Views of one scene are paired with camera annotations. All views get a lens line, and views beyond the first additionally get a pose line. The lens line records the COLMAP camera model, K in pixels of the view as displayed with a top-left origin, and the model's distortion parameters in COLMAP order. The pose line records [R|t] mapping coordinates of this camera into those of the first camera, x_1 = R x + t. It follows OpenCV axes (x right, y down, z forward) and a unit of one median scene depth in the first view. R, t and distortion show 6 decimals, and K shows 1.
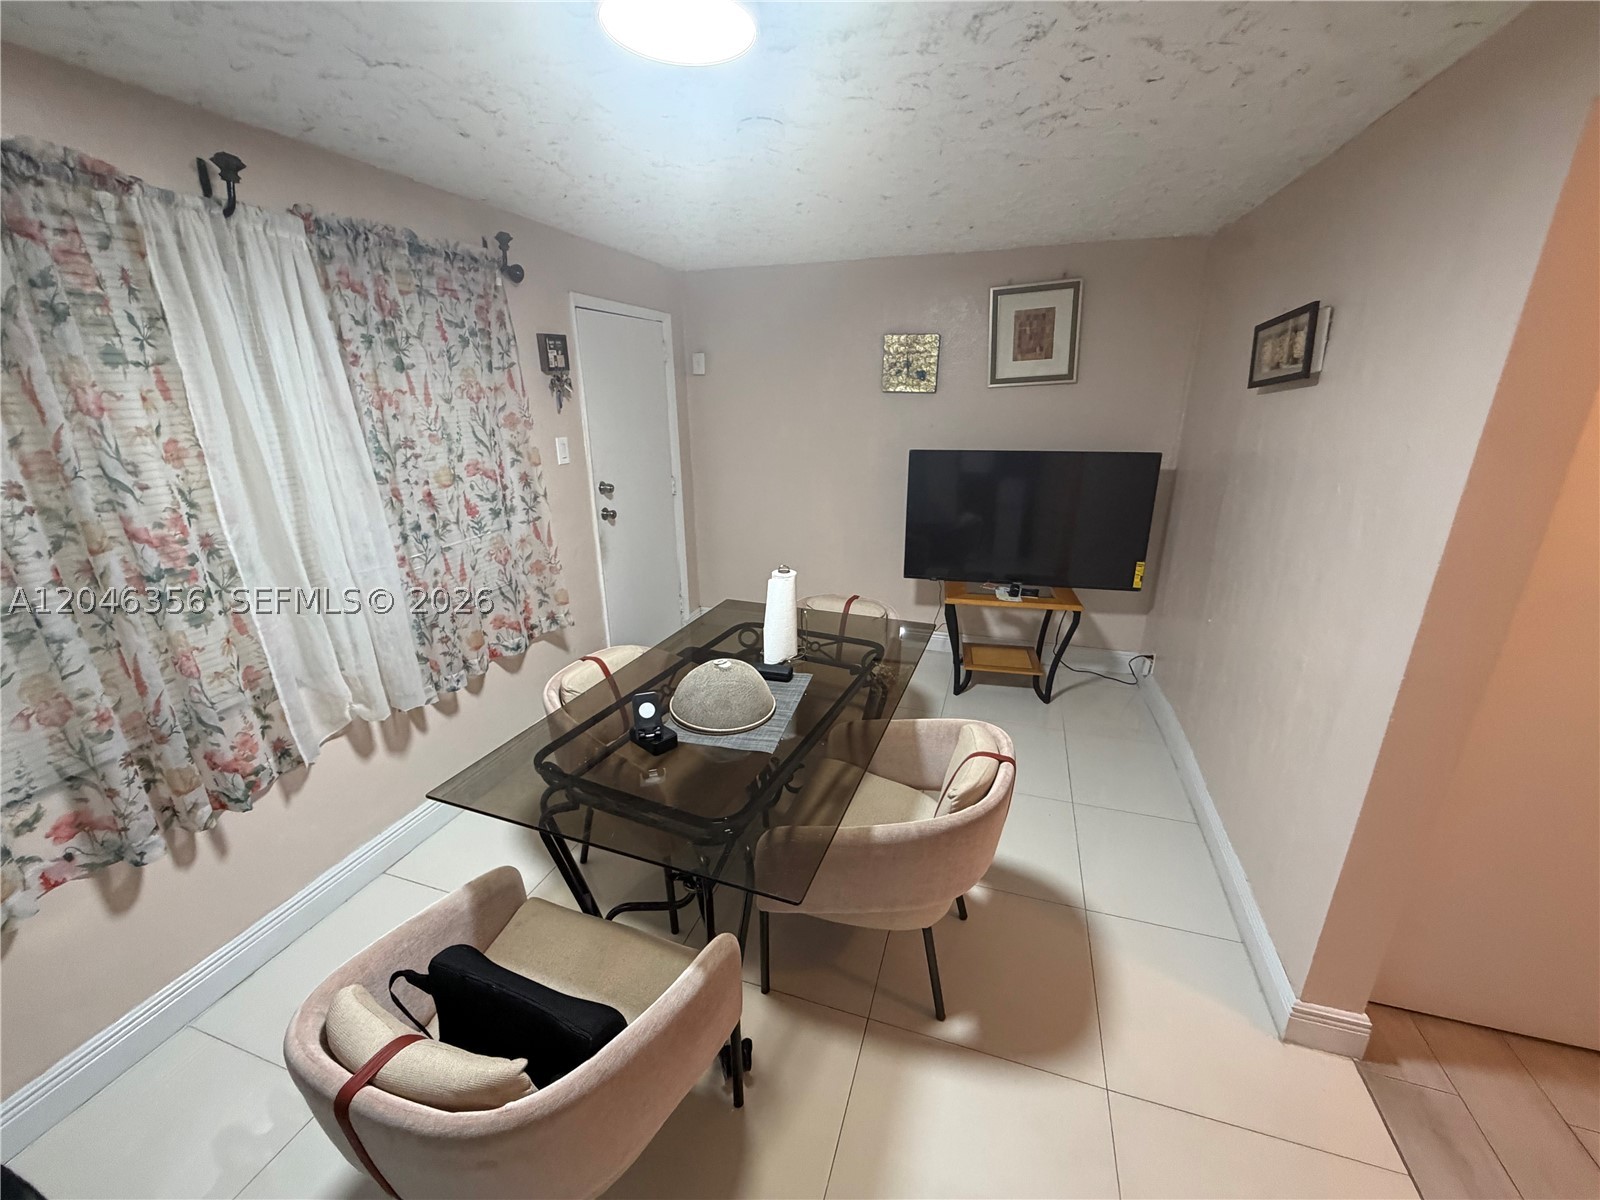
lens RADIAL K [[644.1, 0, 796.4], [0, 644.1, 598.3], [0, 0, 1]] dist [0.003828, -0.000053]
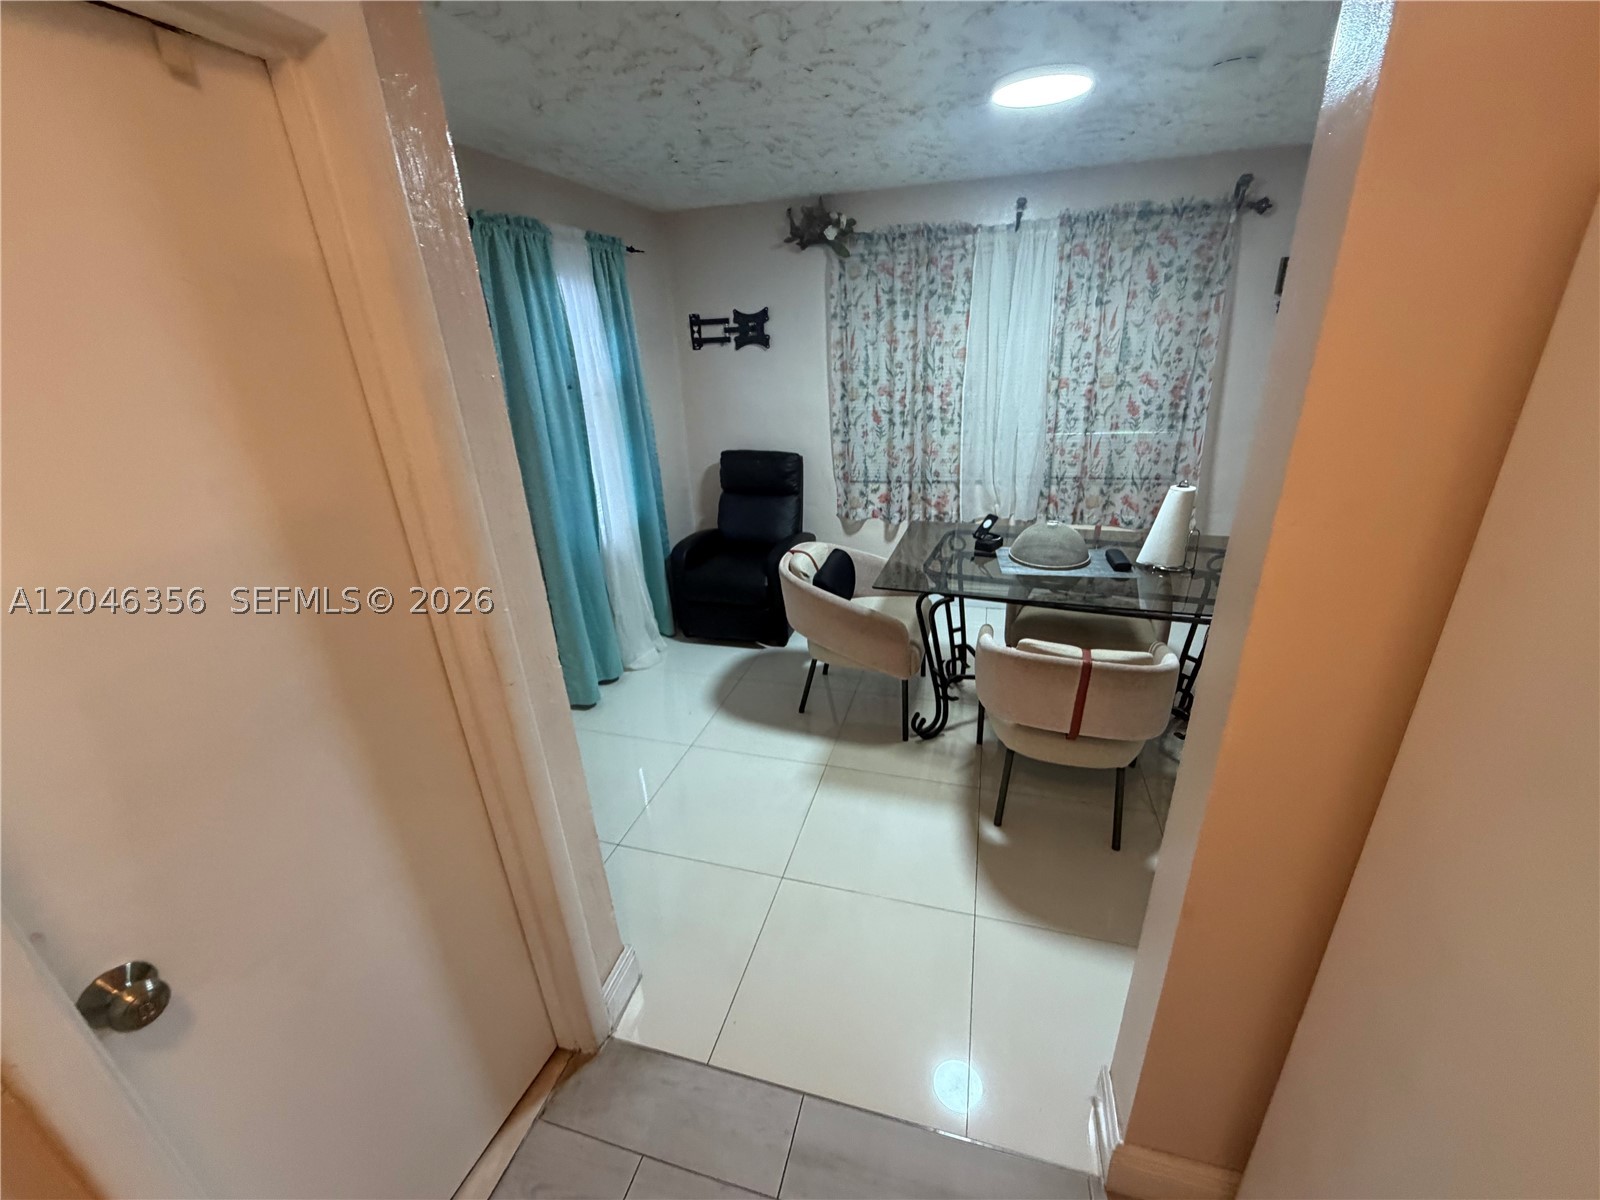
lens RADIAL K [[636.1, 0, 797.0], [0, 636.1, 601.9], [0, 0, 1]] dist [-0.001257, 0.000330]
pose [[0.036978, 0.378719, -0.924773, 1.013973], [-0.277565, 0.892885, 0.354561, -0.065043], [0.959995, 0.243573, 0.138136, 0.286533]]
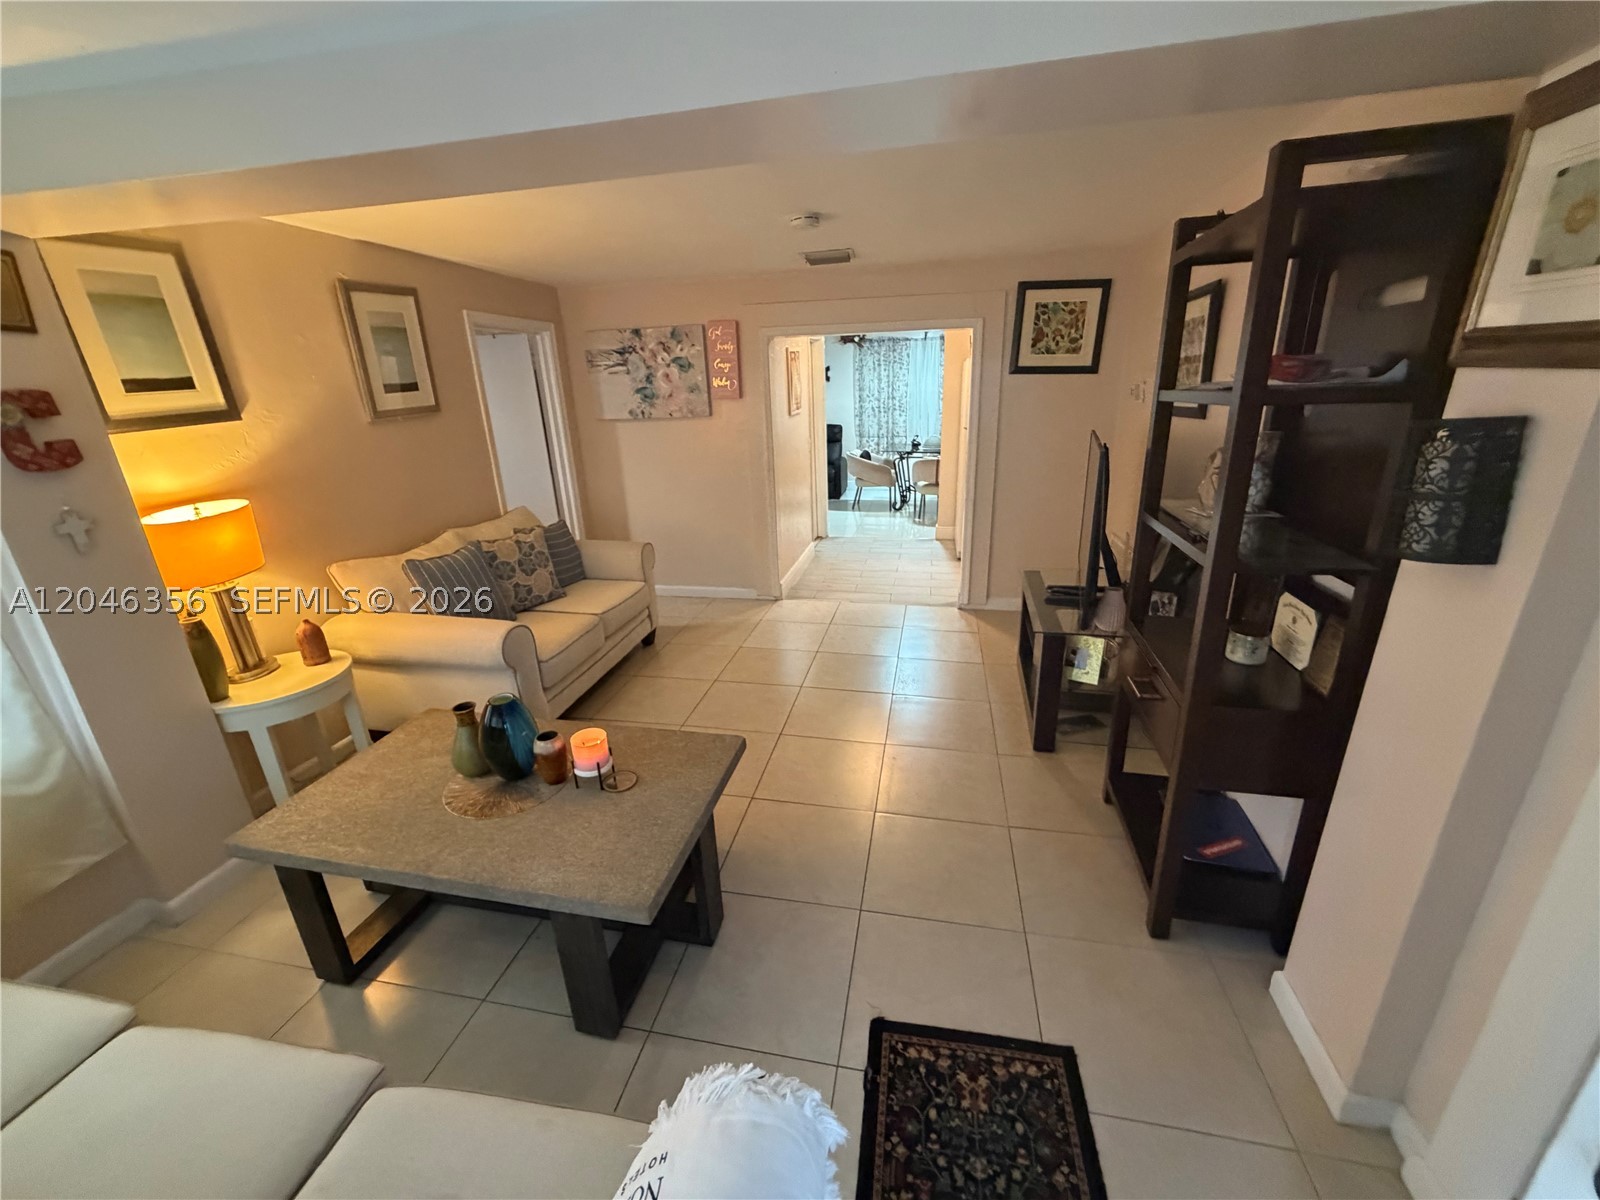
lens RADIAL K [[636.1, 0, 797.0], [0, 636.1, 601.9], [0, 0, 1]] dist [-0.001257, 0.000330]
pose [[0.097635, 0.331976, -0.938221, 3.667373], [-0.285093, 0.912547, 0.293224, 0.115826], [0.953514, 0.238851, 0.183741, -0.366782]]
